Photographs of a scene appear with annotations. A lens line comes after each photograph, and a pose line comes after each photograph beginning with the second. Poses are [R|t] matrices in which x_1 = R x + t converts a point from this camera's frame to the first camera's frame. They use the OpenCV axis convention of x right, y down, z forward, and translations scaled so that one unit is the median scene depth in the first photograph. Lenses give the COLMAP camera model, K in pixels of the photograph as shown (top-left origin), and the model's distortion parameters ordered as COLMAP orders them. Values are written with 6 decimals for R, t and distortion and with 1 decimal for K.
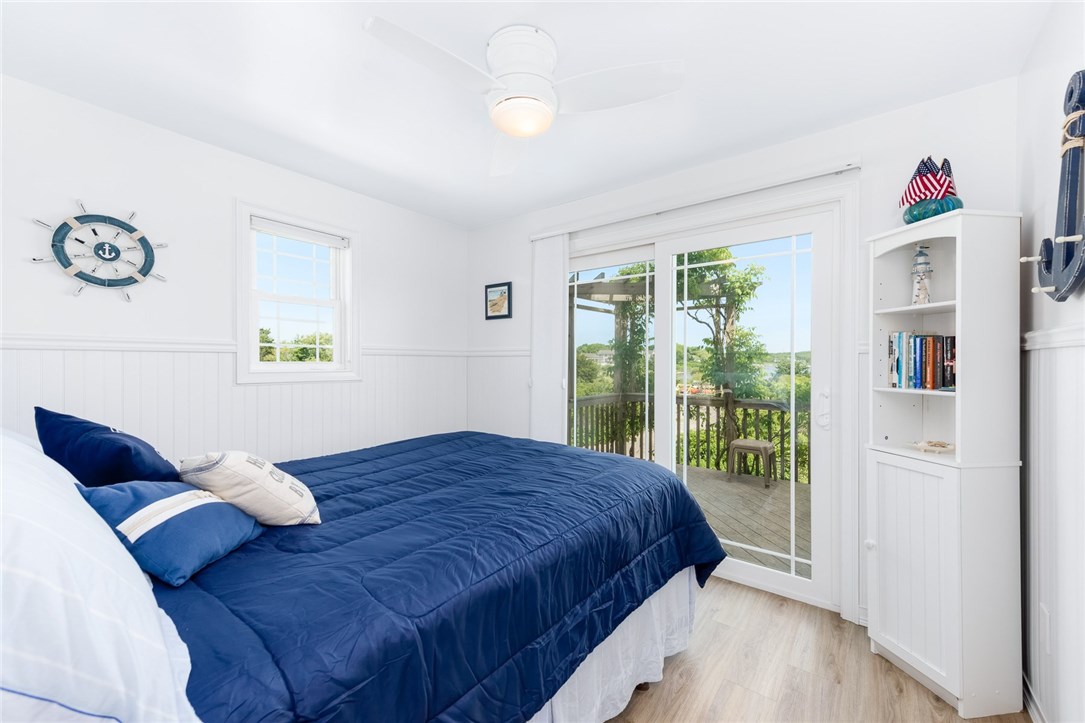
lens RADIAL K [[437.0, 0, 540.2], [0, 437.0, 360.9], [0, 0, 1]] dist [0.023732, -0.003188]
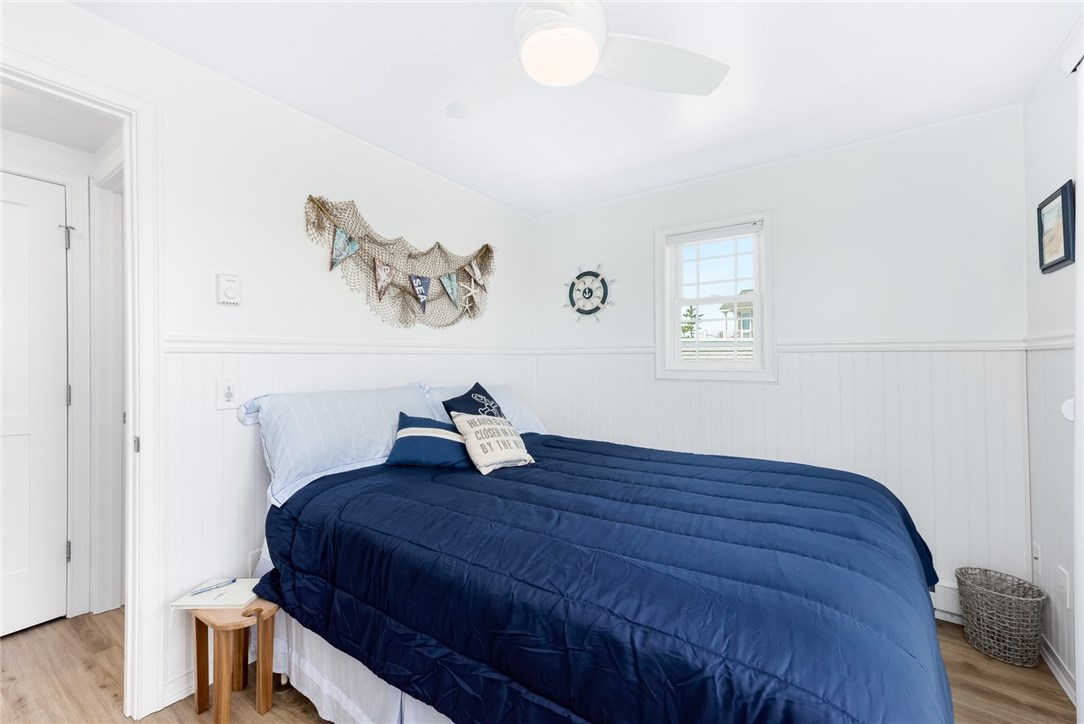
lens RADIAL K [[436.6, 0, 539.7], [0, 436.6, 360.6], [0, 0, 1]] dist [0.023732, -0.003188]
pose [[0.055718, -0.001628, -0.998445, 0.595519], [0.002241, 0.999996, -0.001505, 0.003072], [0.998444, -0.002154, 0.055722, 0.717267]]
